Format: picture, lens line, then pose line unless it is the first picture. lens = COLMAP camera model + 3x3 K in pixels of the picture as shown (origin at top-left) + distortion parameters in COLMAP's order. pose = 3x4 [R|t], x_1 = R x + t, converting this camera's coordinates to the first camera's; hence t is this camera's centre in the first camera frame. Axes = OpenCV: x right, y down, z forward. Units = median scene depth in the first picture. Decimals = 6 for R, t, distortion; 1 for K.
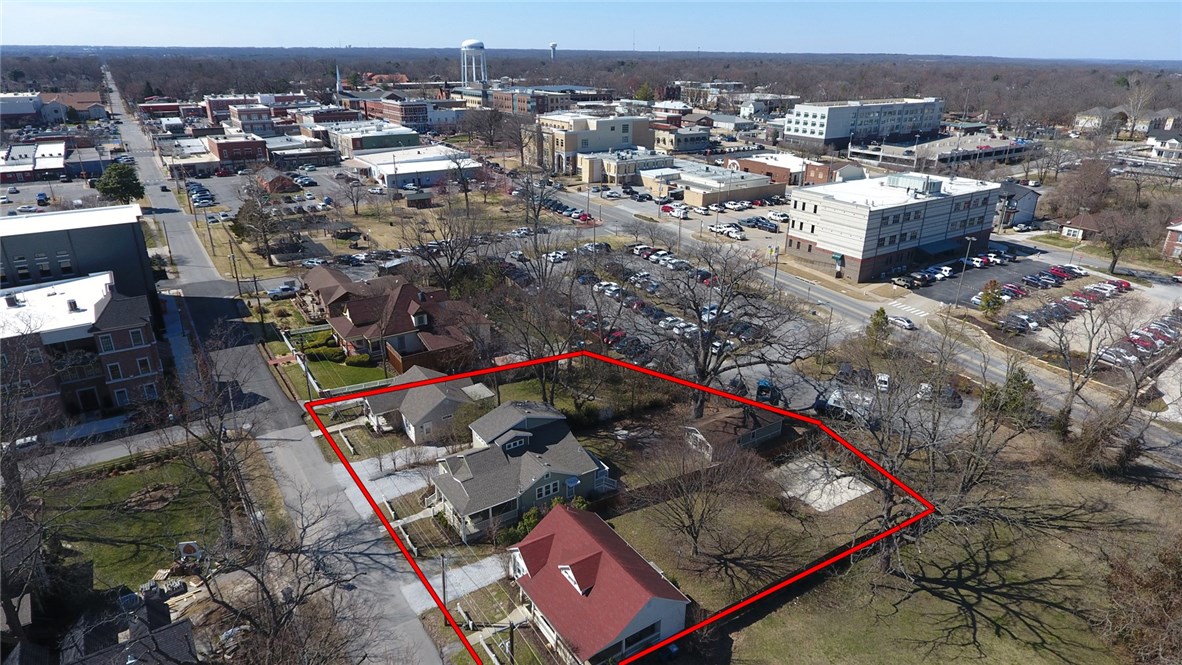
lens RADIAL K [[690.7, 0, 591.0], [0, 690.7, 332.5], [0, 0, 1]] dist [-0.005759, -0.000117]
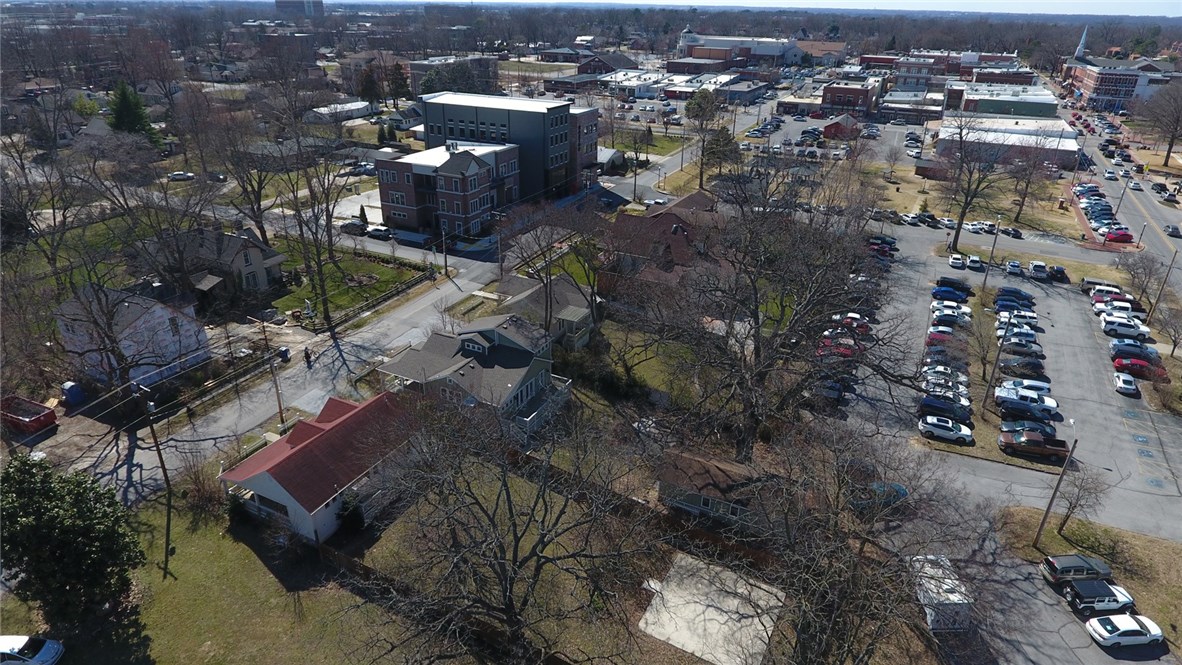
lens RADIAL K [[690.7, 0, 591.0], [0, 690.7, 332.5], [0, 0, 1]] dist [-0.005759, -0.000117]
pose [[0.495290, 0.373077, -0.784539, 0.373261], [-0.341480, 0.914004, 0.219062, -0.067320], [0.798798, 0.159405, 0.580096, 0.270770]]
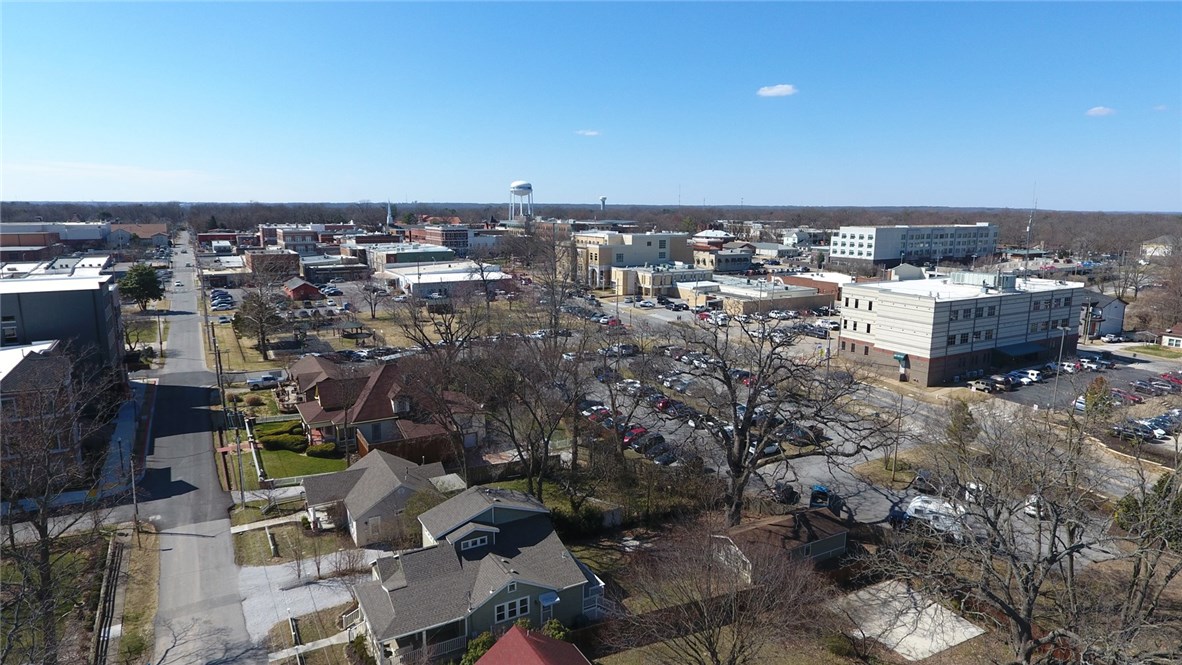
lens RADIAL K [[690.7, 0, 591.0], [0, 690.7, 332.5], [0, 0, 1]] dist [-0.005759, -0.000117]
pose [[0.997584, 0.009010, -0.068885, 0.030132], [-0.023004, 0.978457, -0.205165, 0.044994], [0.065552, 0.206254, 0.976300, 0.124036]]
